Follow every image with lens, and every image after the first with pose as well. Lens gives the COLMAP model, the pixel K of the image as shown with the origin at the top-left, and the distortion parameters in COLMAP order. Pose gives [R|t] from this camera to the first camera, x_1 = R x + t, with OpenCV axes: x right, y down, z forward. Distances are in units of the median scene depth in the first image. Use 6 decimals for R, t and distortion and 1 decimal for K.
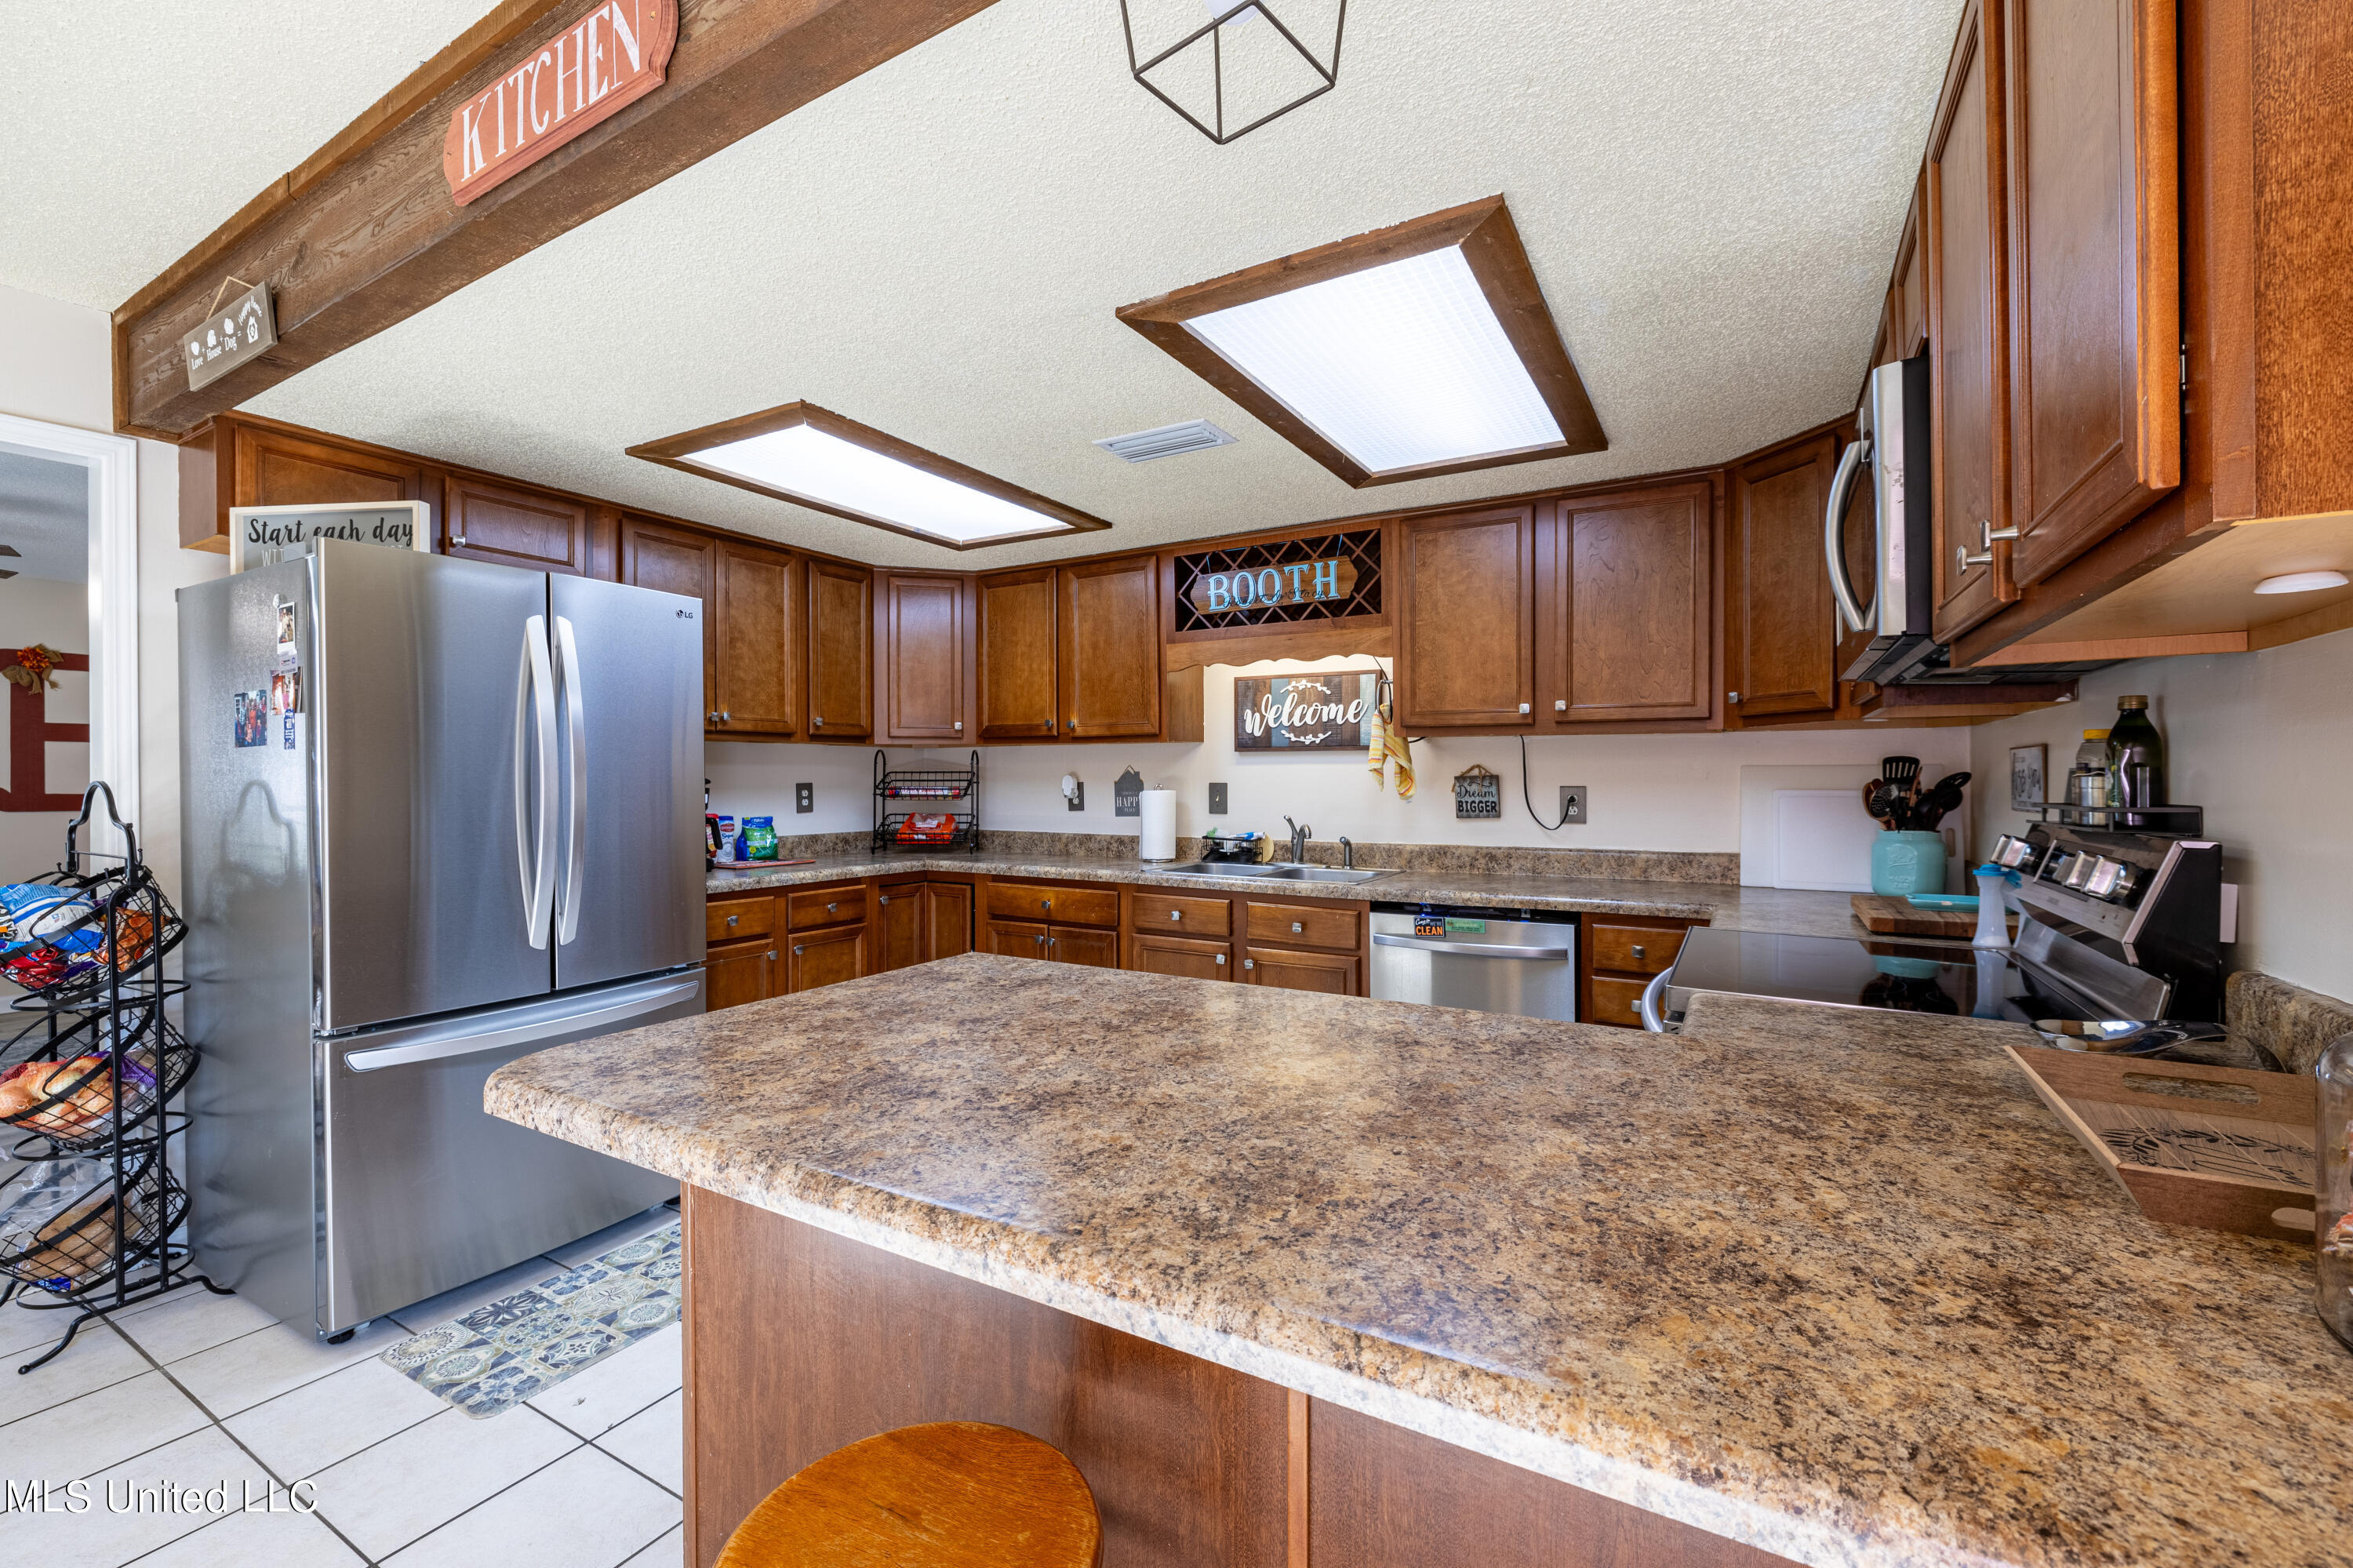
lens RADIAL K [[993.4, 0, 1162.3], [0, 993.4, 784.2], [0, 0, 1]] dist [-0.004247, -0.000023]
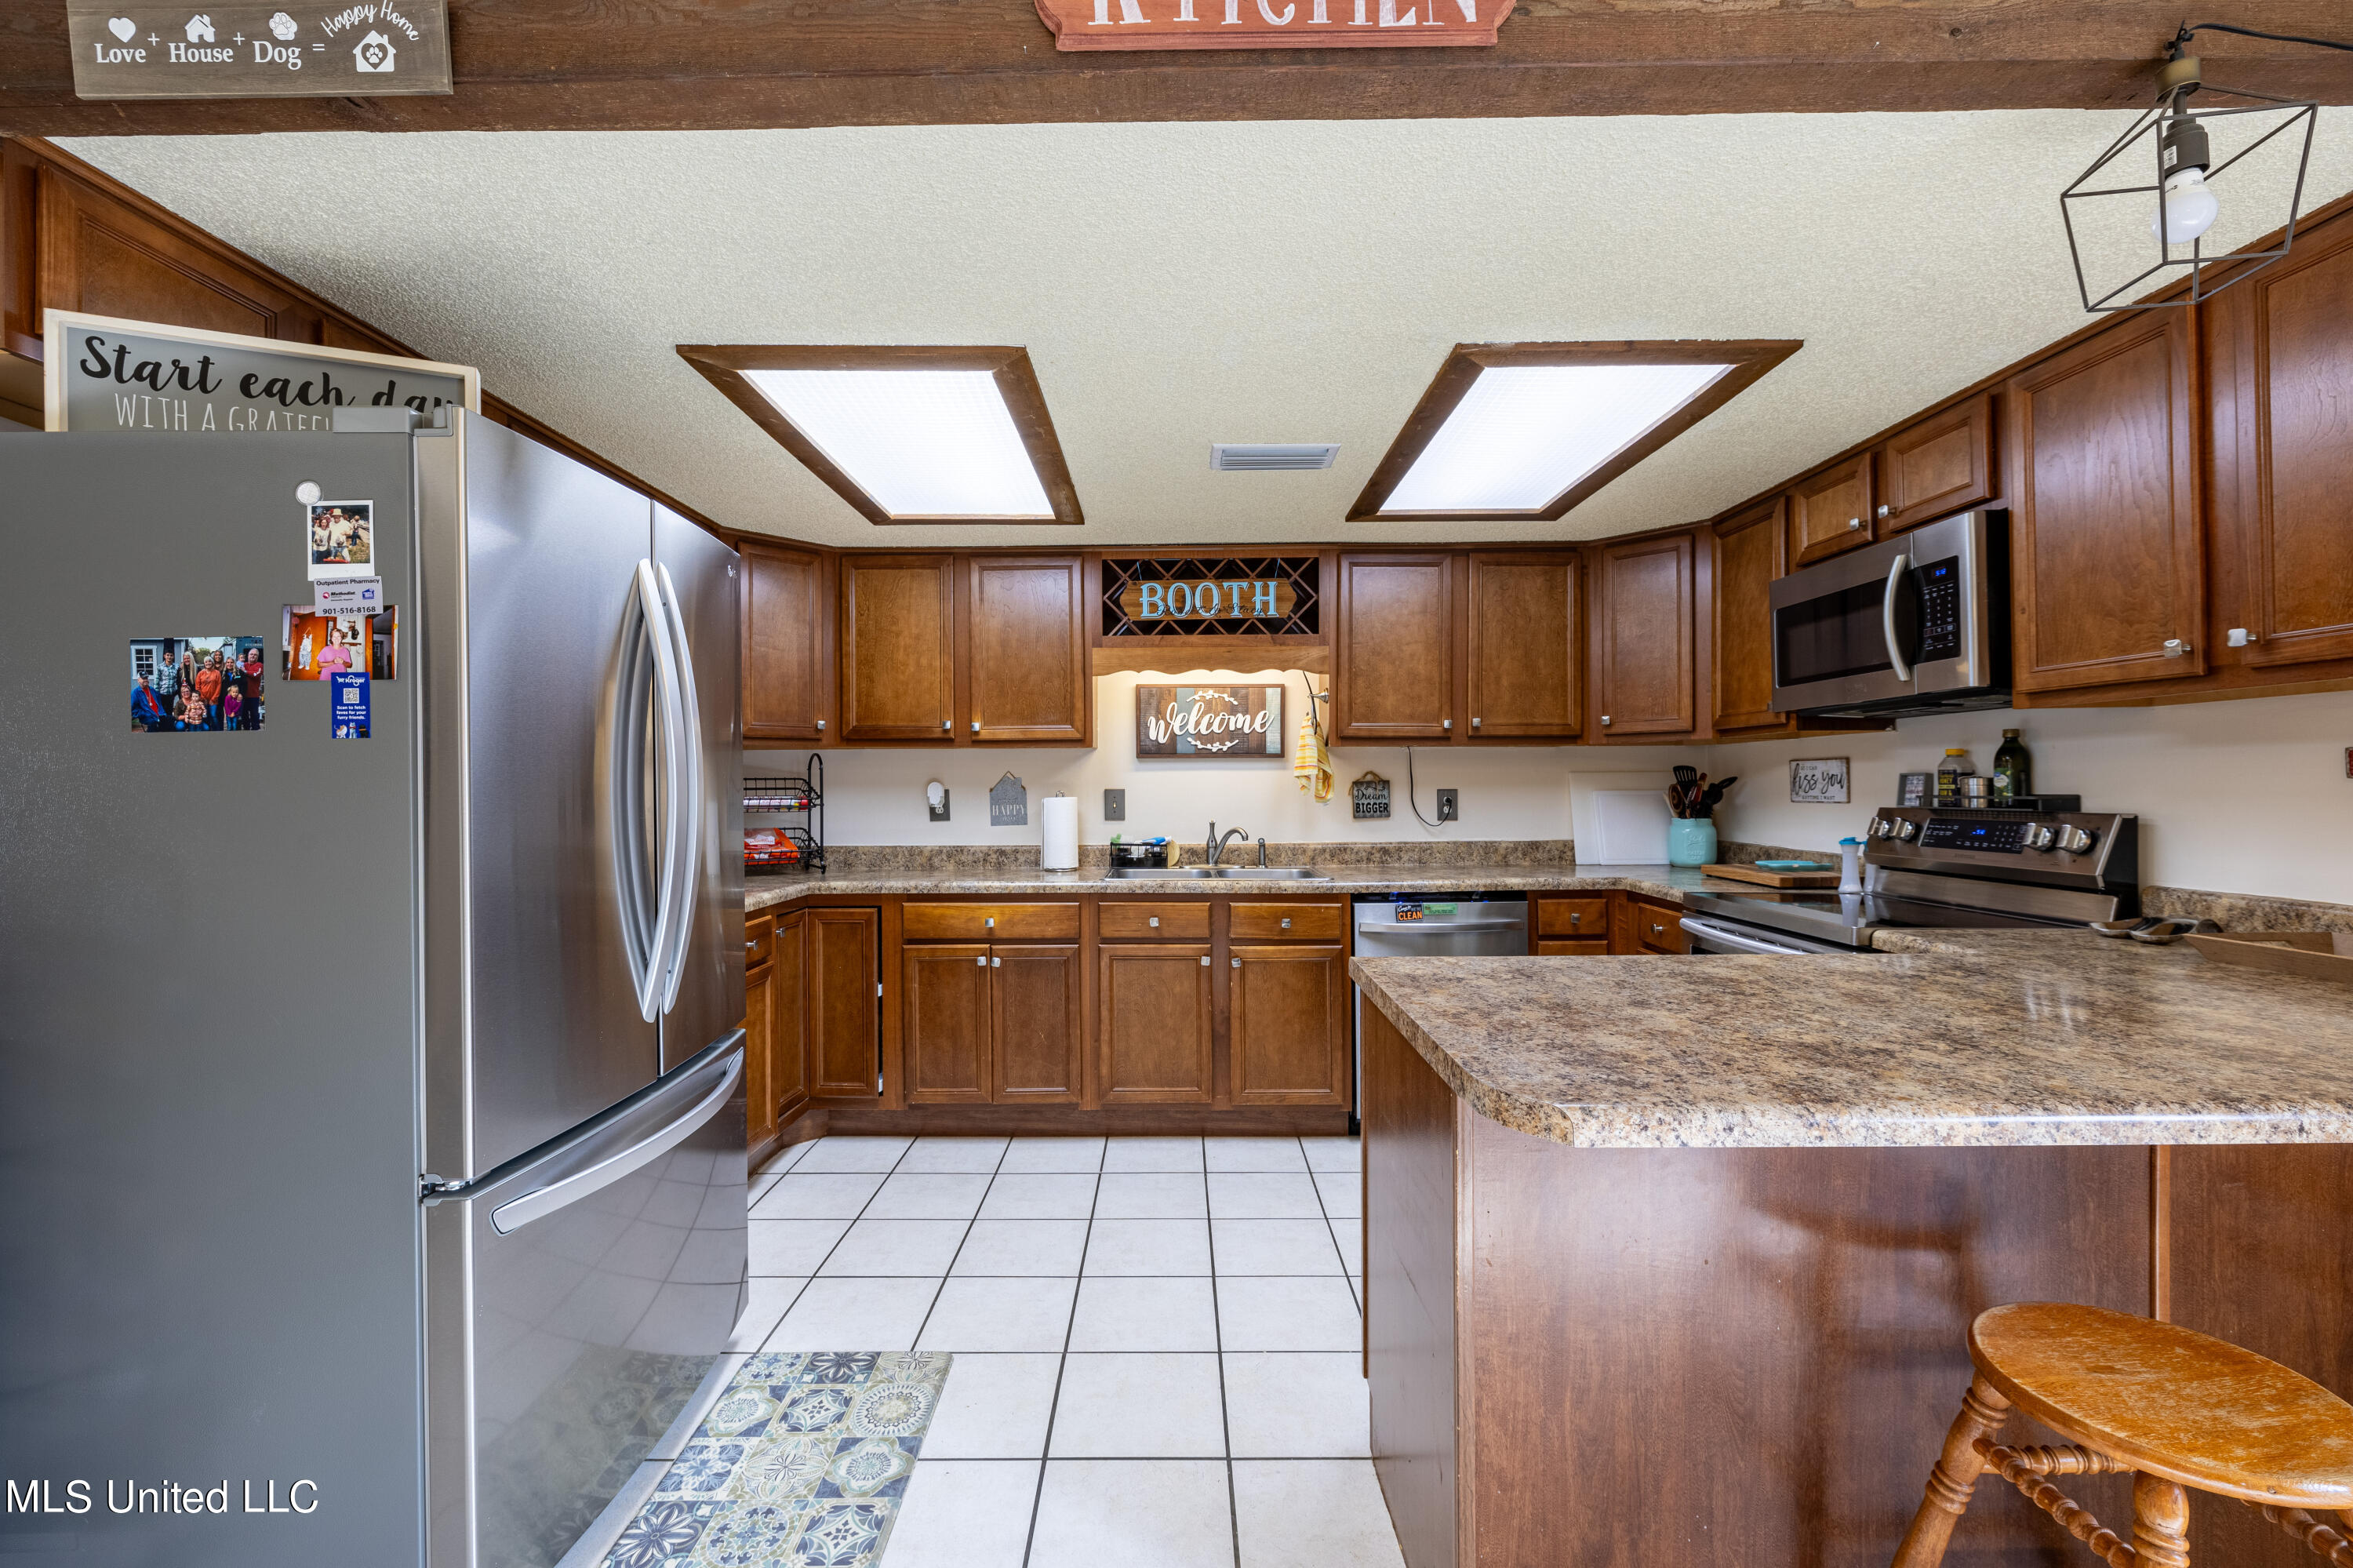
lens RADIAL K [[993.4, 0, 1169.8], [0, 993.4, 783.4], [0, 0, 1]] dist [-0.004247, -0.000023]
pose [[0.860007, -0.003546, 0.510270, -0.457422], [0.008545, 0.999936, -0.007452, 0.000818], [-0.510211, 0.010770, 0.859982, 0.127572]]
